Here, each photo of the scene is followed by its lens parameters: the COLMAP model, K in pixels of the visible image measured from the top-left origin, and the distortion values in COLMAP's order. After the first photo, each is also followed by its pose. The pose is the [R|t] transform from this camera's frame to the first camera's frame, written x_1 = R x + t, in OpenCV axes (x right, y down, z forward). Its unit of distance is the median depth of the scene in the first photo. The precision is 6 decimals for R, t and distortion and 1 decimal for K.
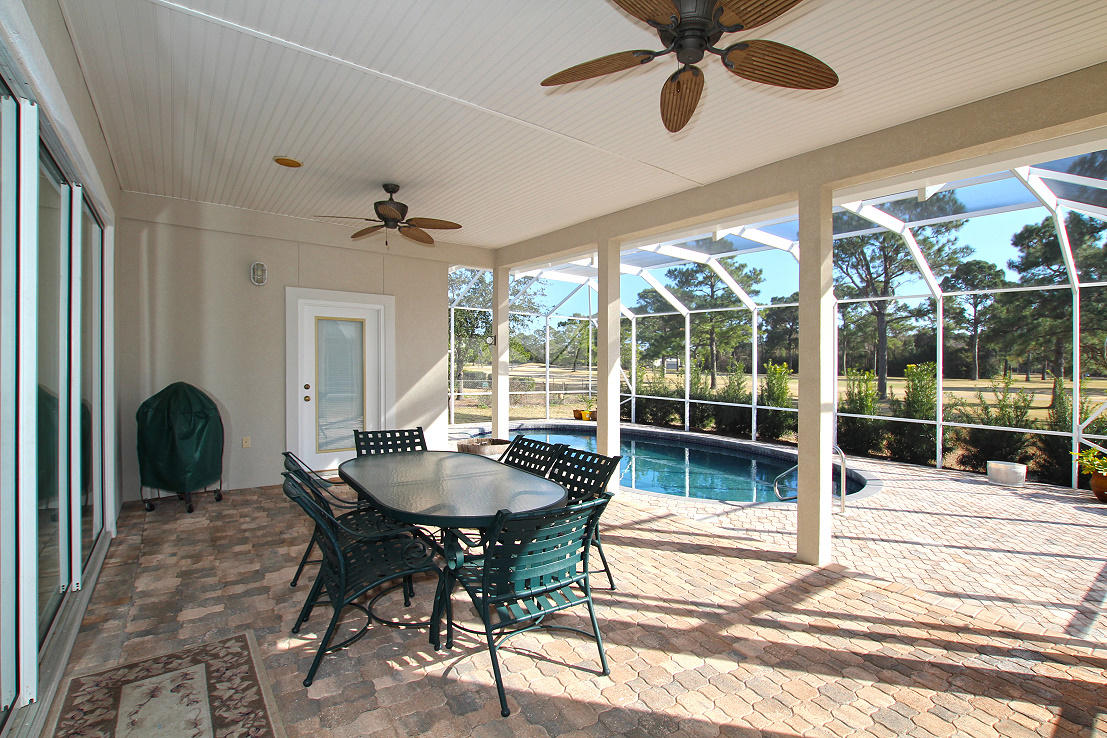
lens RADIAL K [[515.2, 0, 573.6], [0, 515.2, 360.9], [0, 0, 1]] dist [-0.025854, 0.000034]
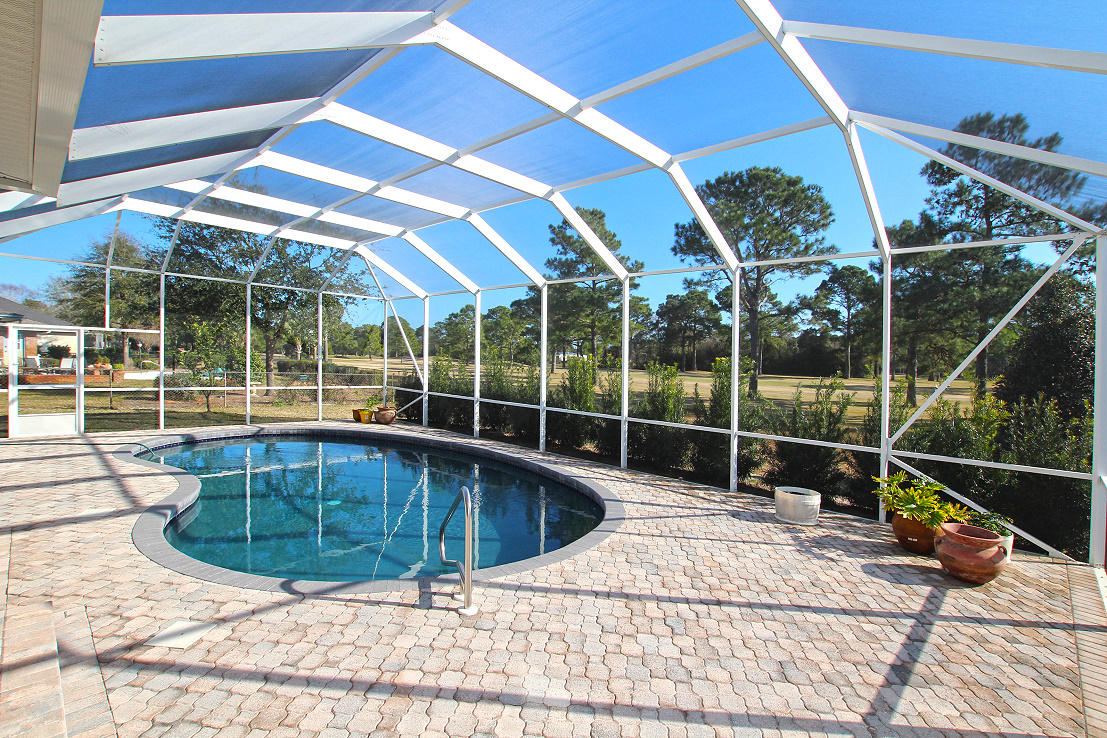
lens RADIAL K [[524.4, 0, 552.8], [0, 524.4, 356.0], [0, 0, 1]] dist [-0.032897, -0.000072]
pose [[0.988956, 0.017117, 0.147218, 0.189304], [-0.017306, 0.999850, 0.000004, 0.006330], [-0.147196, -0.002552, 0.989104, 0.148557]]
